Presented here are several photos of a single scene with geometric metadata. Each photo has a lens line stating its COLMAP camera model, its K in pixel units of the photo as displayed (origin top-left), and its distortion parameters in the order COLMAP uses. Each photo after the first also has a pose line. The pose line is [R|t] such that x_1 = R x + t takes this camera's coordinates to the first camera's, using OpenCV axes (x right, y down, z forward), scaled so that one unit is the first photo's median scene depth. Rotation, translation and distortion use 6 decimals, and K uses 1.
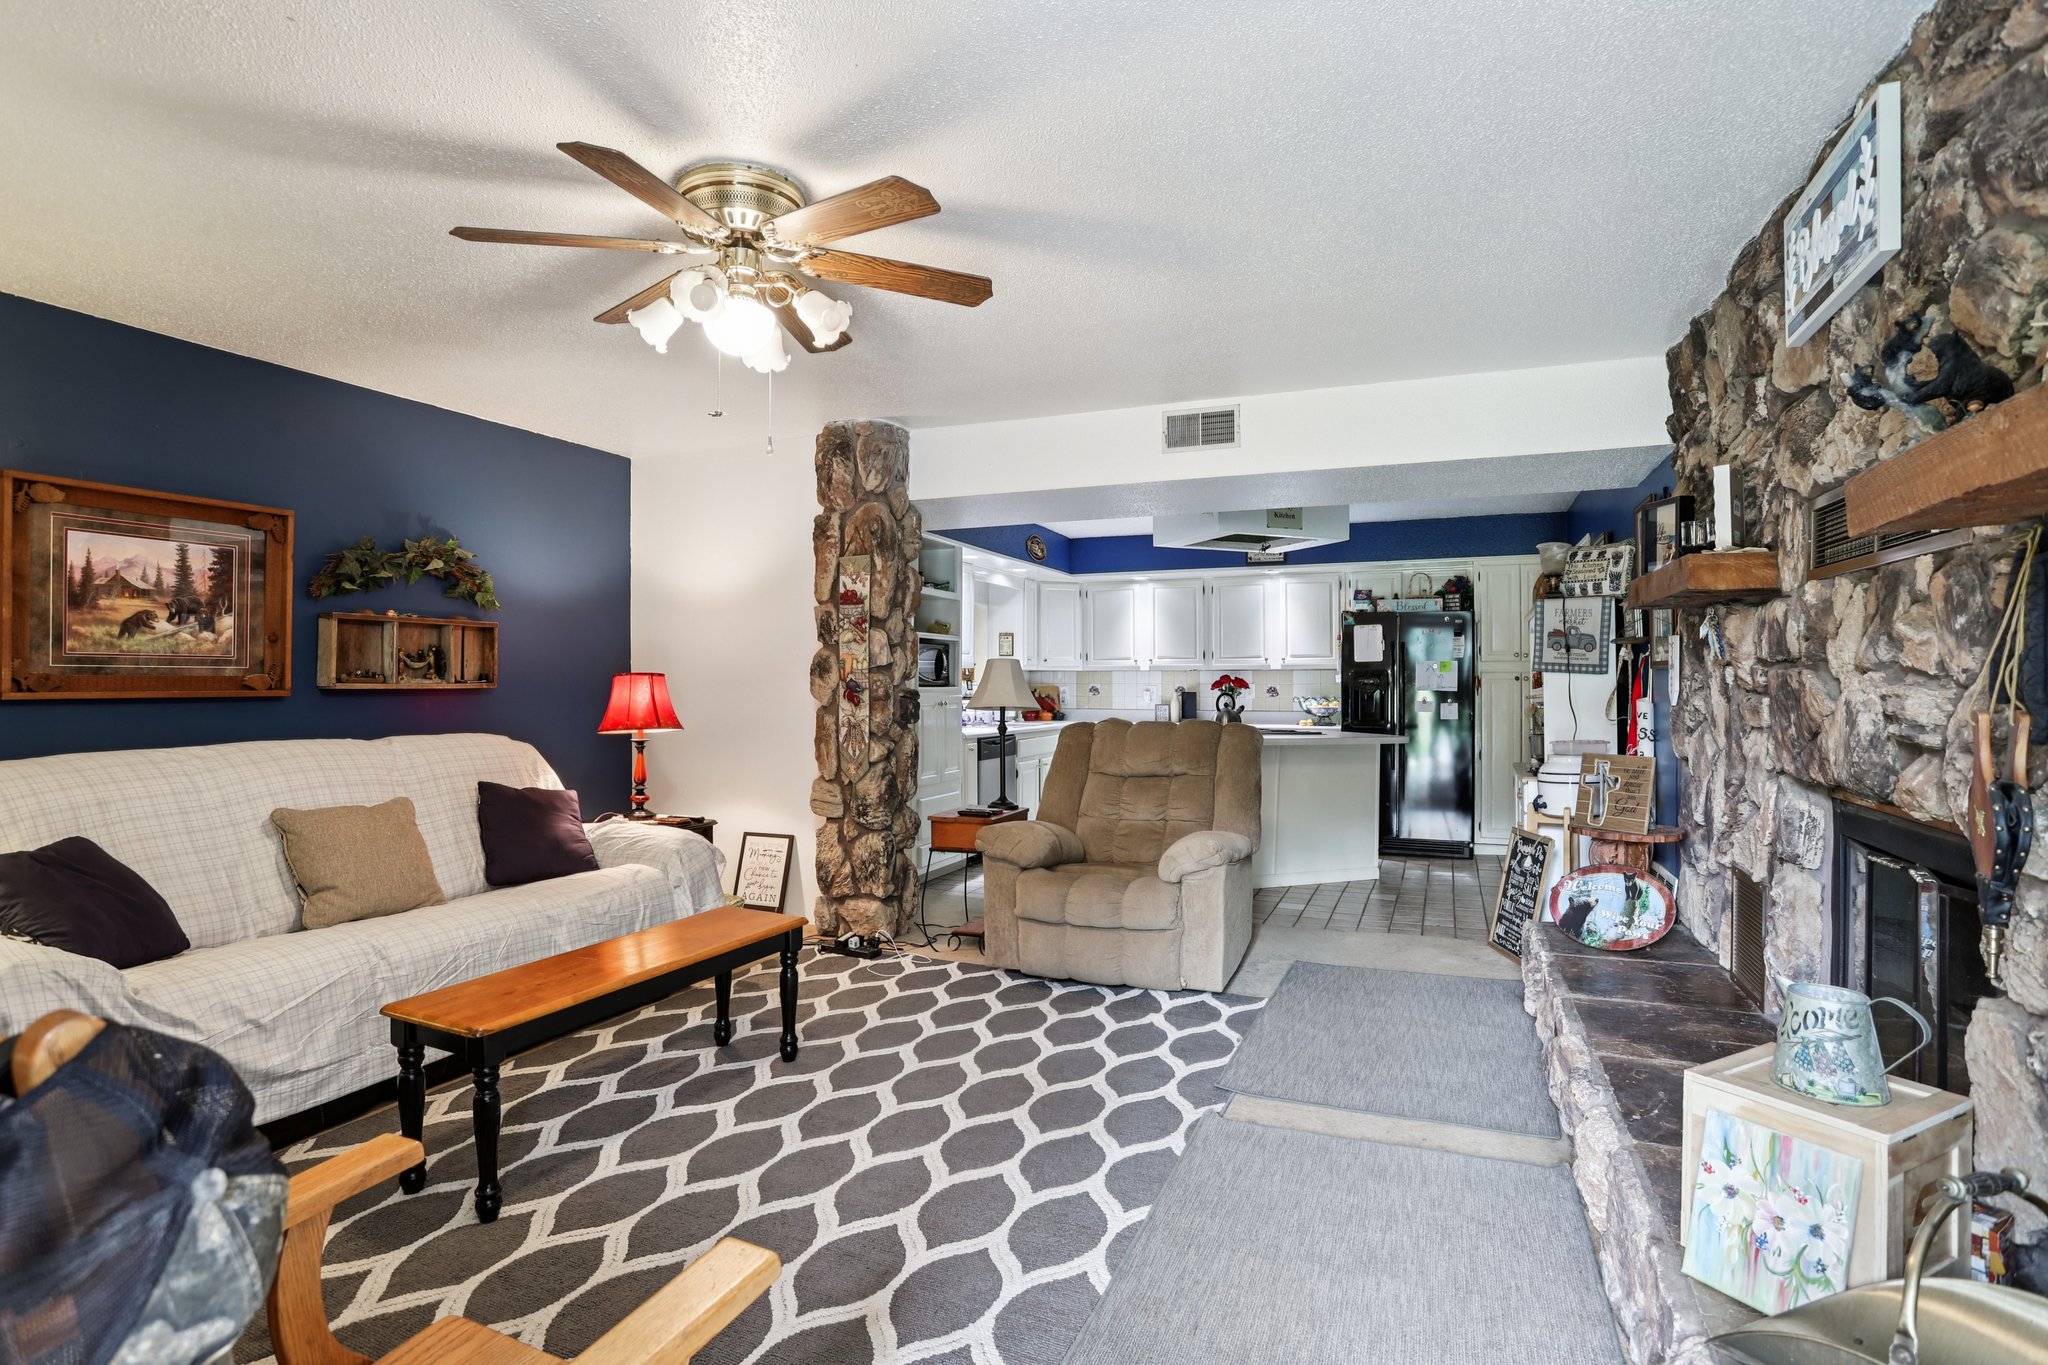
lens RADIAL K [[1043.1, 0, 1016.1], [0, 1043.1, 680.1], [0, 0, 1]] dist [-0.064941, 0.028226]
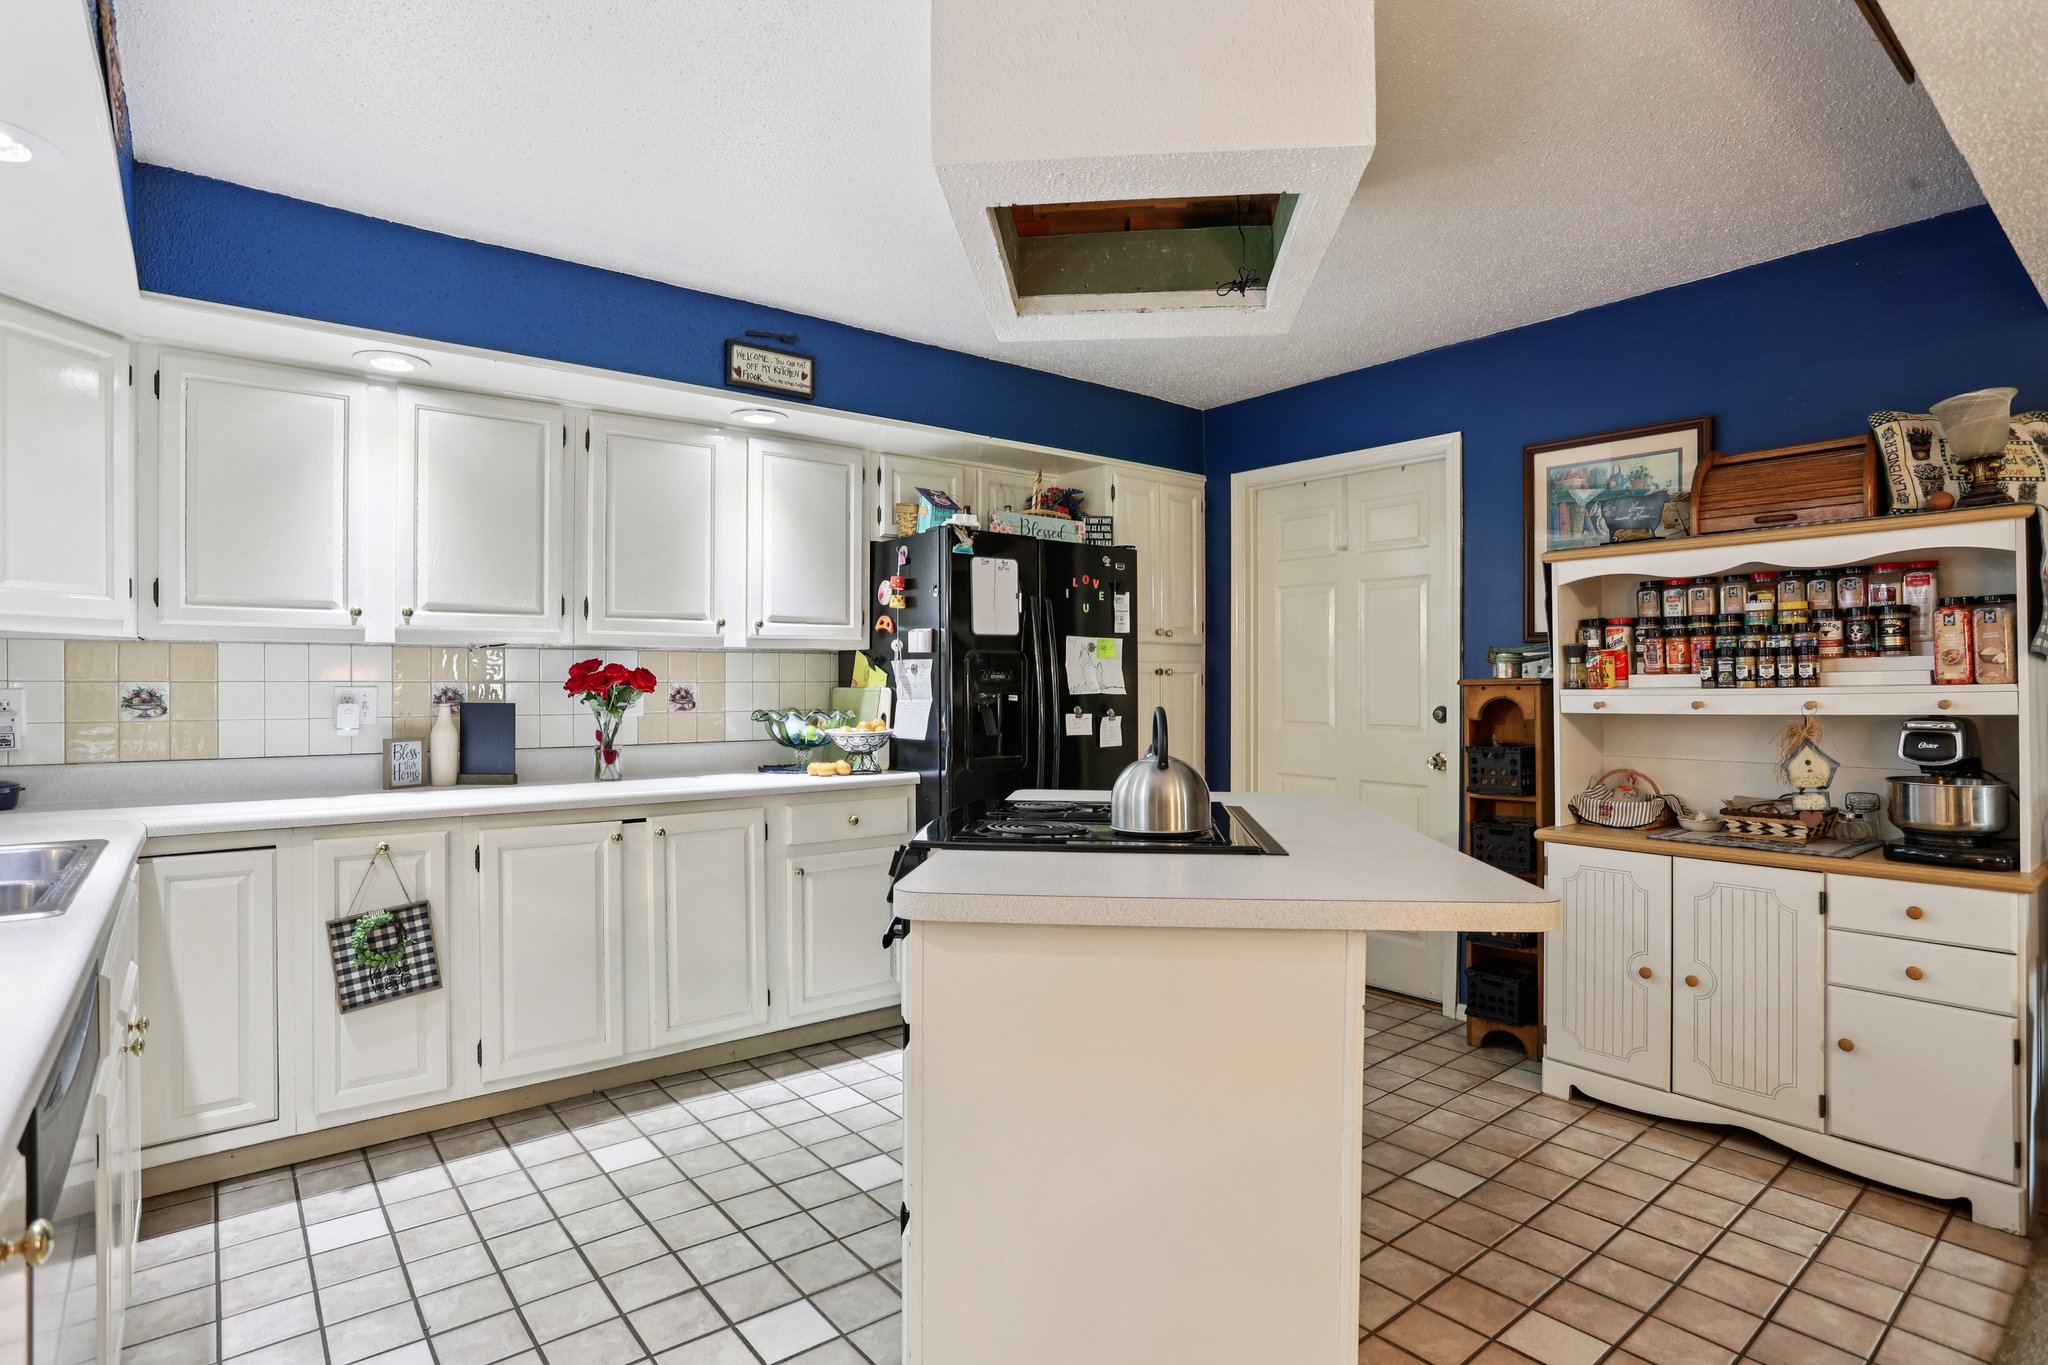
lens RADIAL K [[1043.1, 0, 1034.1], [0, 1043.1, 686.4], [0, 0, 1]] dist [-0.064941, 0.028226]
pose [[0.477719, -0.006781, 0.878486, -0.069533], [-0.003664, 0.999946, 0.009711, 0.001113], [-0.878505, -0.007858, 0.477668, 0.671137]]
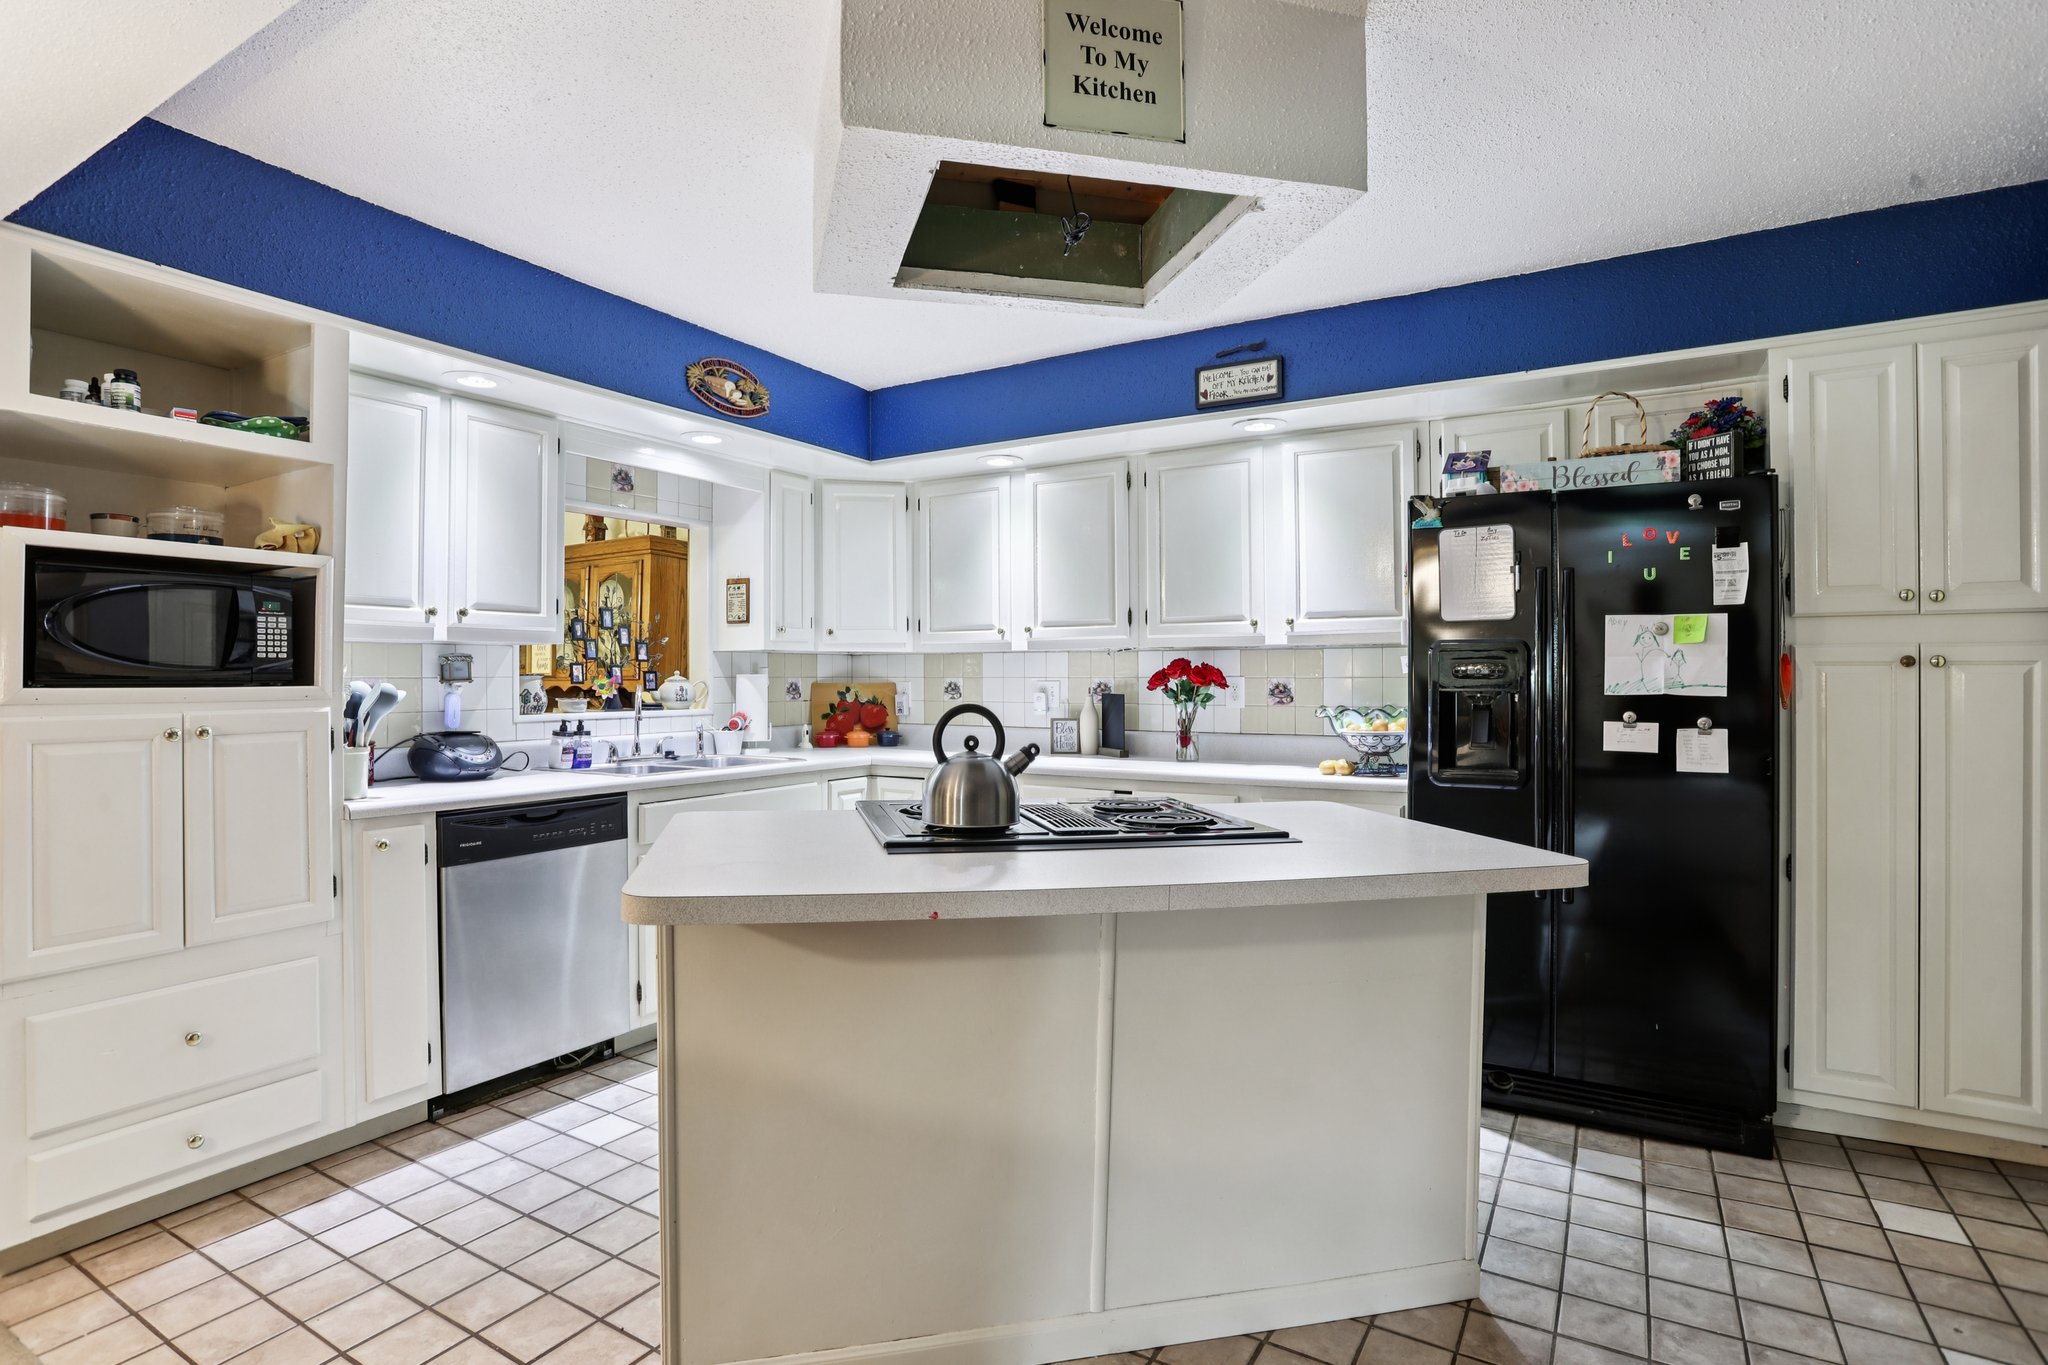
lens RADIAL K [[1043.1, 0, 1013.6], [0, 1043.1, 678.4], [0, 0, 1]] dist [-0.064941, 0.028226]
pose [[0.989117, -0.002890, -0.147103, 0.199200], [0.003766, 0.999977, 0.005676, 0.001118], [0.147083, -0.006168, 0.989105, 0.522852]]
